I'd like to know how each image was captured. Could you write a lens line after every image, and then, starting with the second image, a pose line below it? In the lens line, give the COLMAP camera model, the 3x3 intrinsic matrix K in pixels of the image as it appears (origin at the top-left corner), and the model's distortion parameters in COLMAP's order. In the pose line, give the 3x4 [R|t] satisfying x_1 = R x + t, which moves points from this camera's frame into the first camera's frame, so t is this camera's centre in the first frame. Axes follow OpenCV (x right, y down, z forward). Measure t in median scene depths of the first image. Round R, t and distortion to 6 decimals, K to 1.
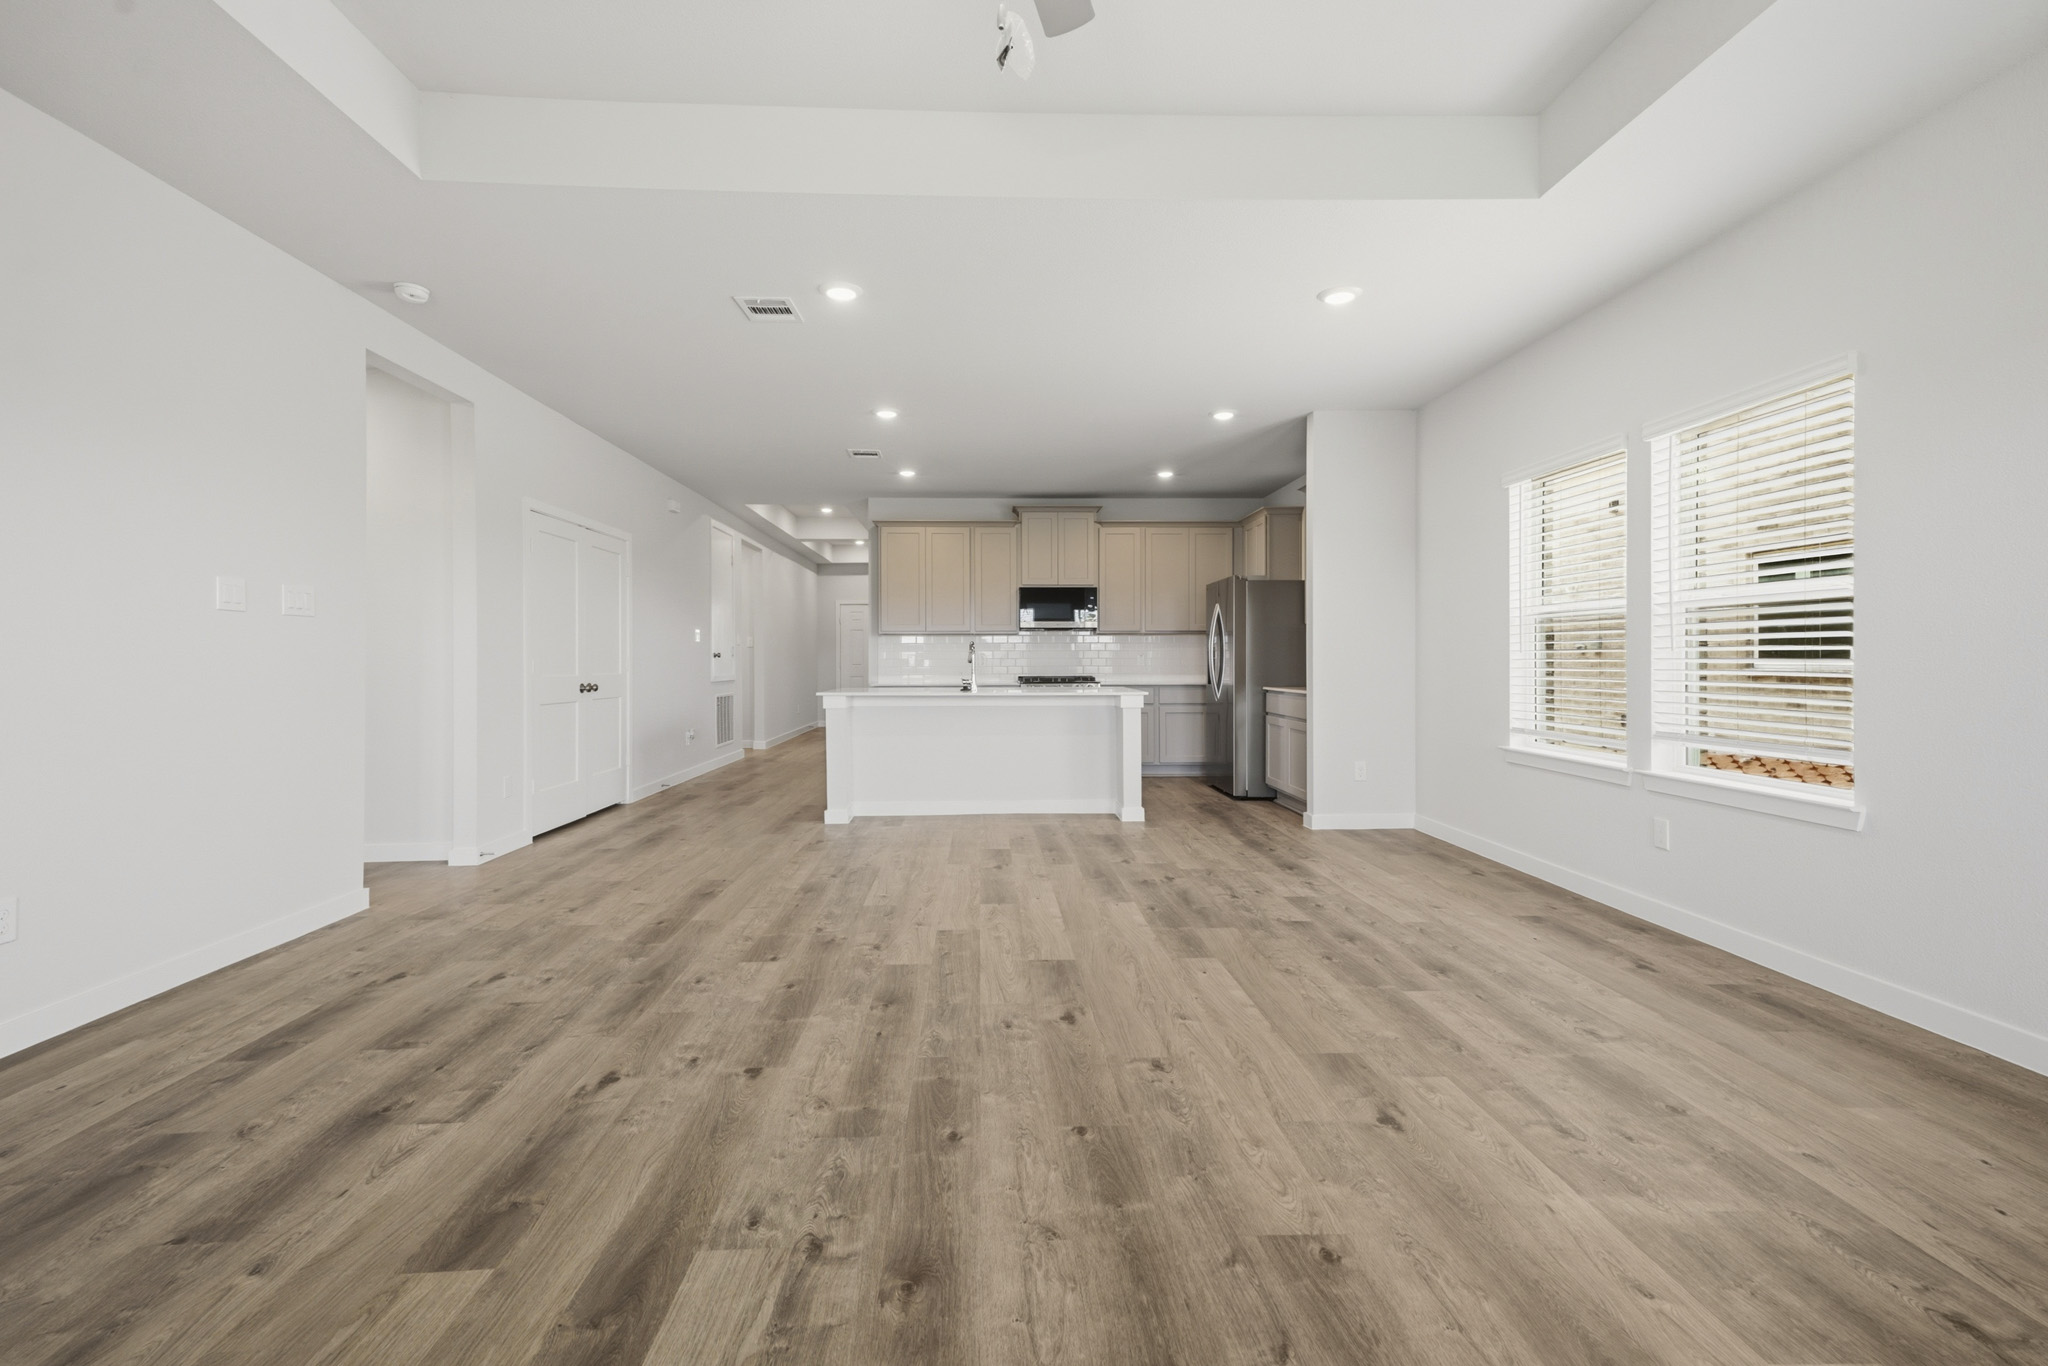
lens RADIAL K [[916.8, 0, 1003.8], [0, 916.8, 661.5], [0, 0, 1]] dist [0.039718, -0.000686]
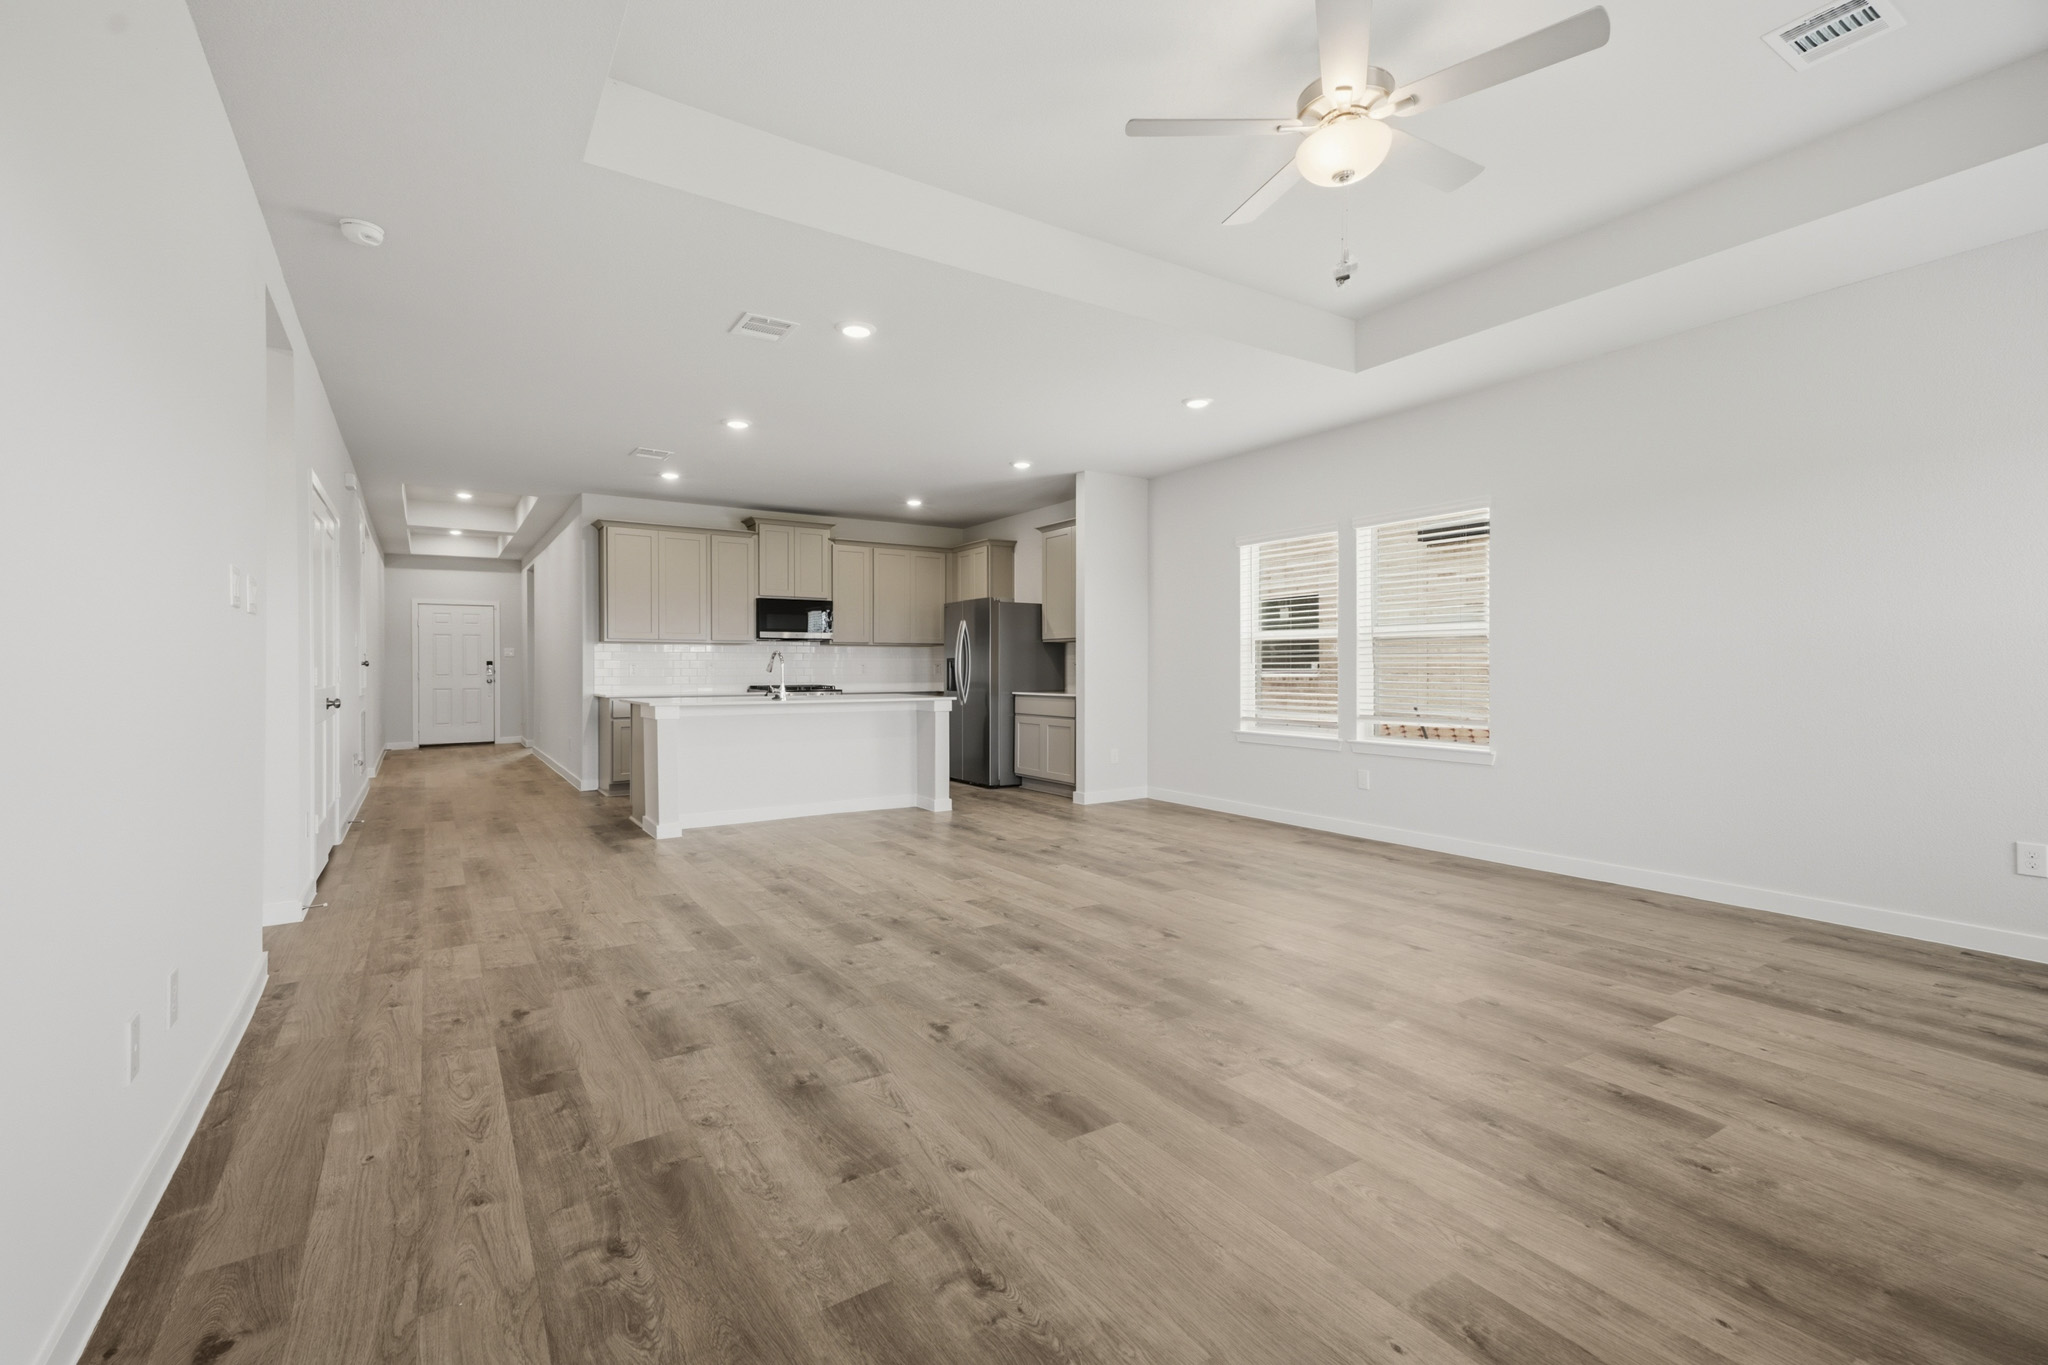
lens RADIAL K [[916.8, 0, 1003.8], [0, 916.8, 661.0], [0, 0, 1]] dist [0.039718, -0.000686]
pose [[0.859840, 0.005523, 0.510533, -0.477898], [0.000946, 0.999923, -0.012411, 0.003188], [-0.510562, 0.011154, 0.859768, -0.017464]]
